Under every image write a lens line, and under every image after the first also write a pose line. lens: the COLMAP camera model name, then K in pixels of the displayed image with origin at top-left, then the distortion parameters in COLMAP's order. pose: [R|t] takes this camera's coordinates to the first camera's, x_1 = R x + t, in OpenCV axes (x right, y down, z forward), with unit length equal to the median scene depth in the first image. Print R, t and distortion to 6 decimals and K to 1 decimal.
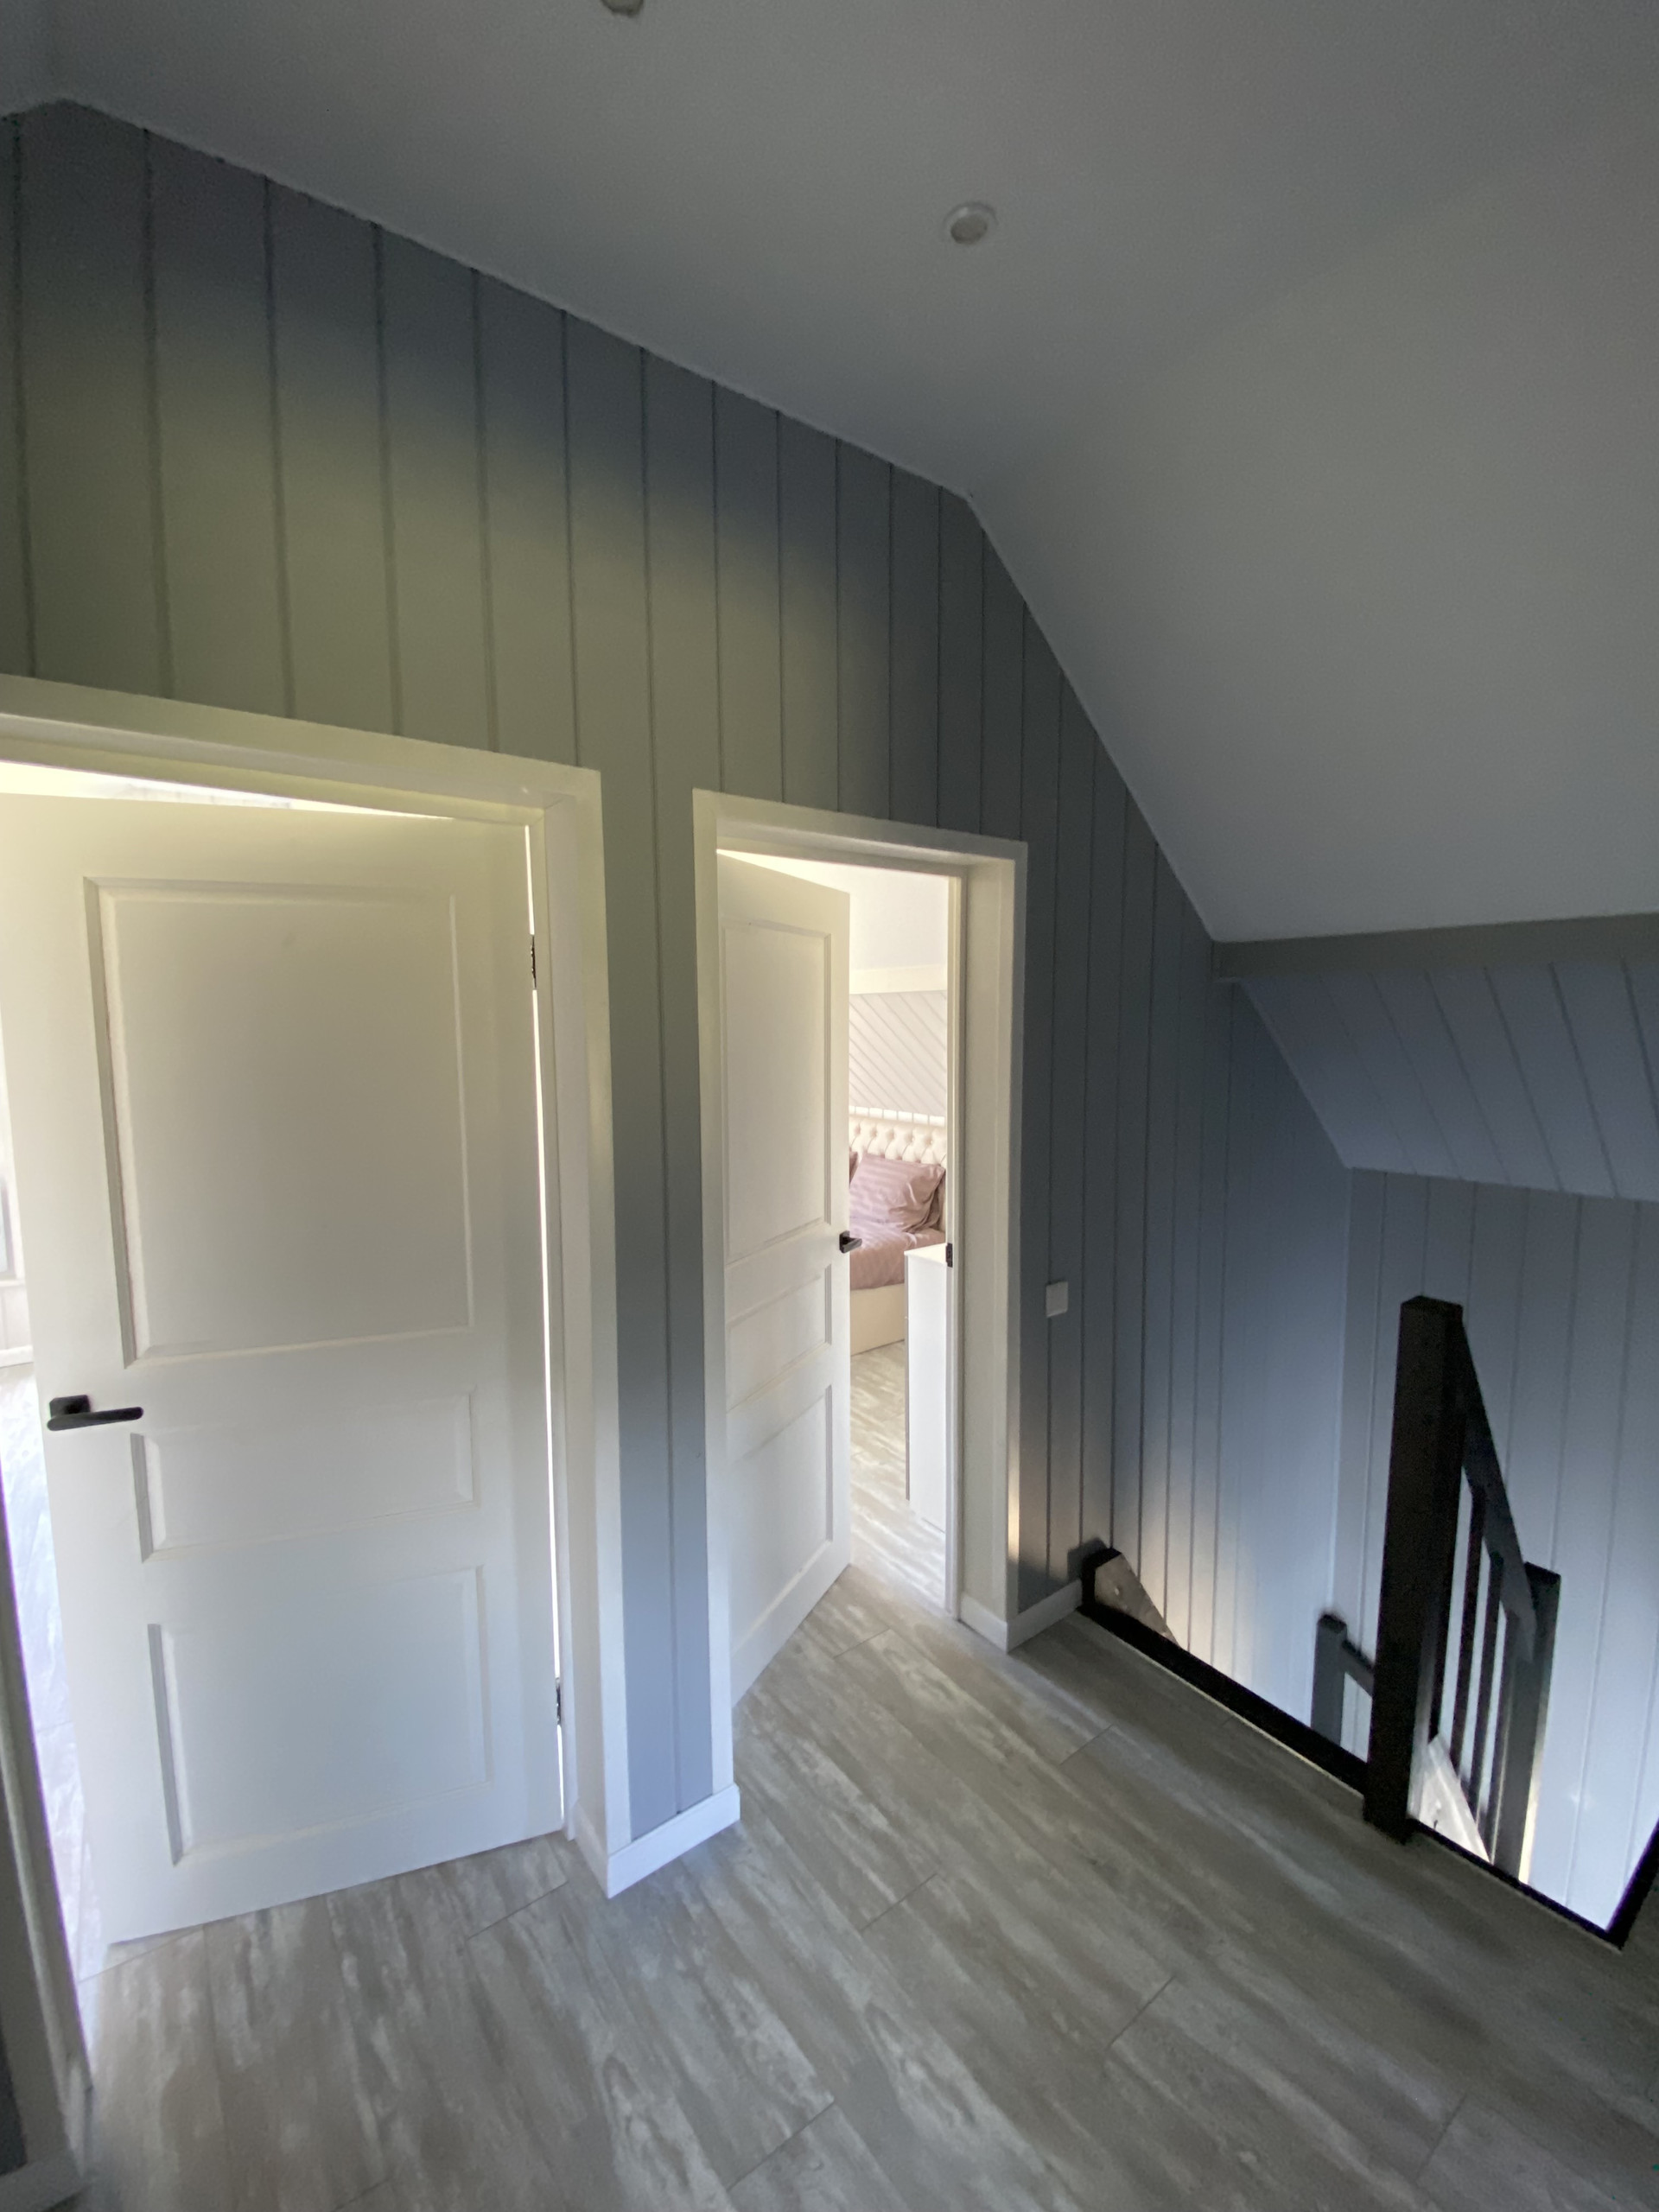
lens RADIAL K [[900.4, 0, 830.6], [0, 900.4, 1124.9], [0, 0, 1]] dist [0.009541, -0.015243]
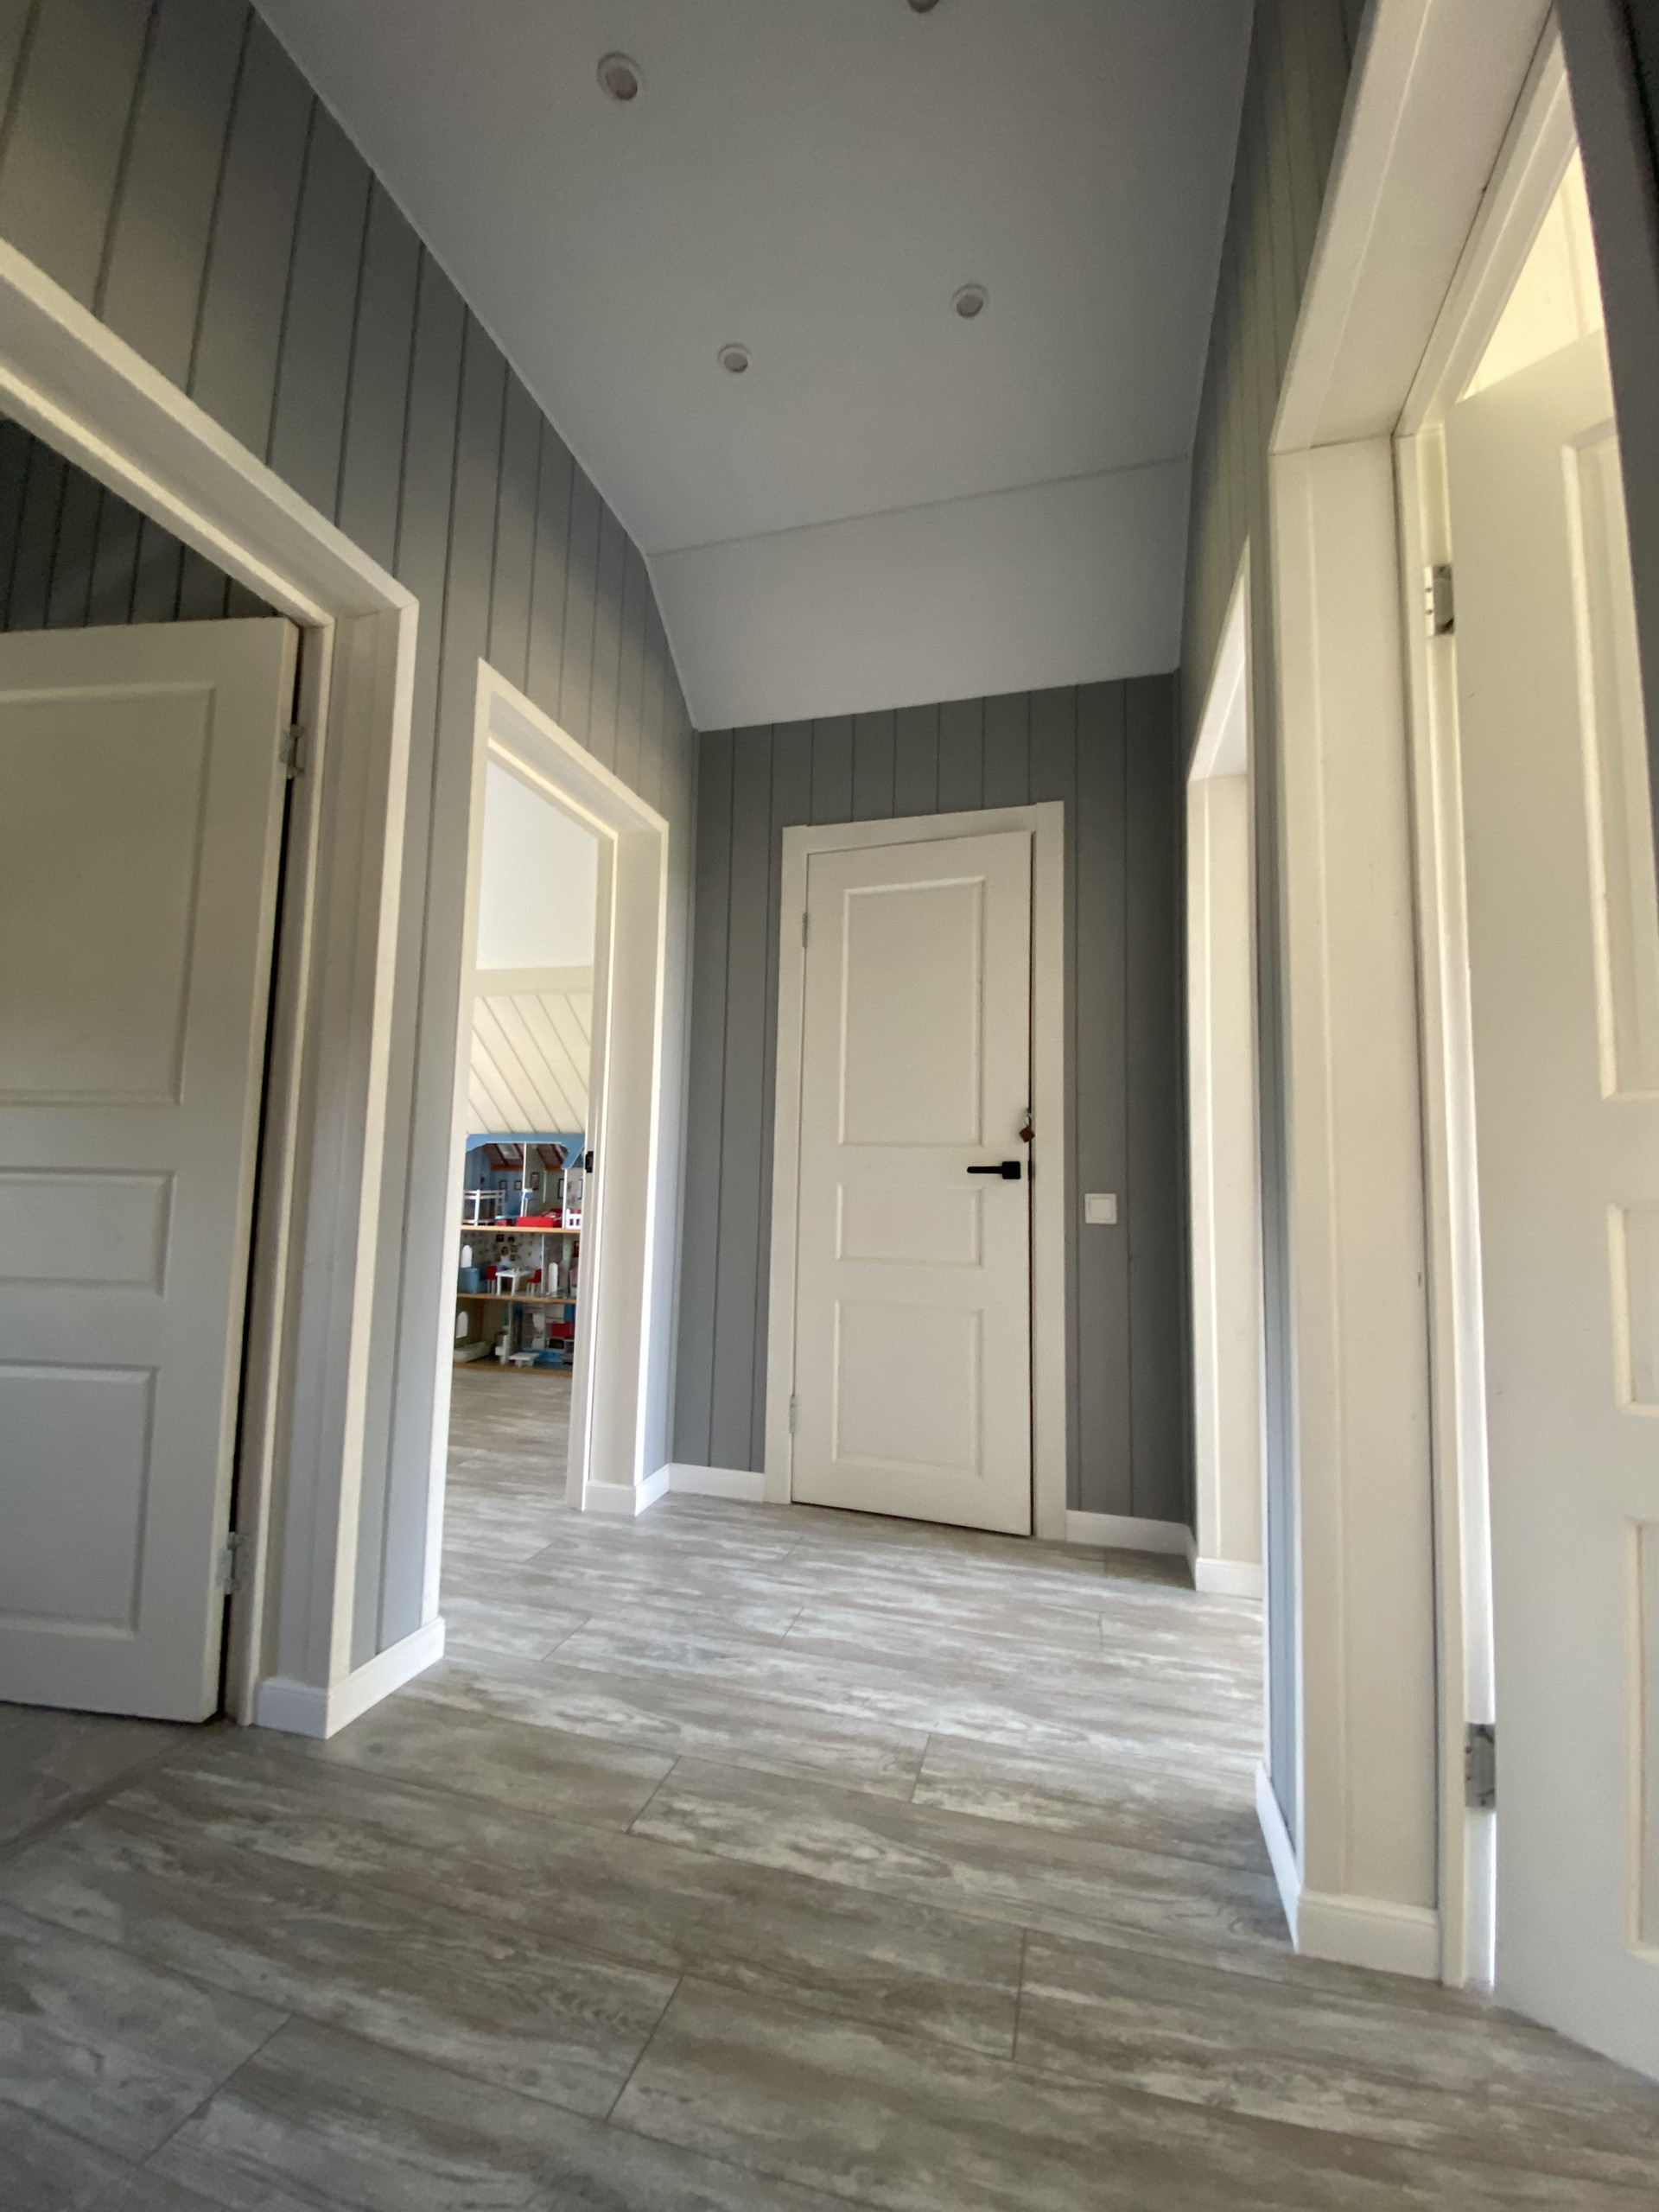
lens RADIAL K [[900.4, 0, 825.0], [0, 900.4, 1089.6], [0, 0, 1]] dist [0.009541, -0.015243]
pose [[-0.794146, -0.078276, -0.602665, 0.681329], [-0.095974, 0.995380, -0.002815, 0.271659], [0.600101, 0.055605, -0.797989, 1.531324]]
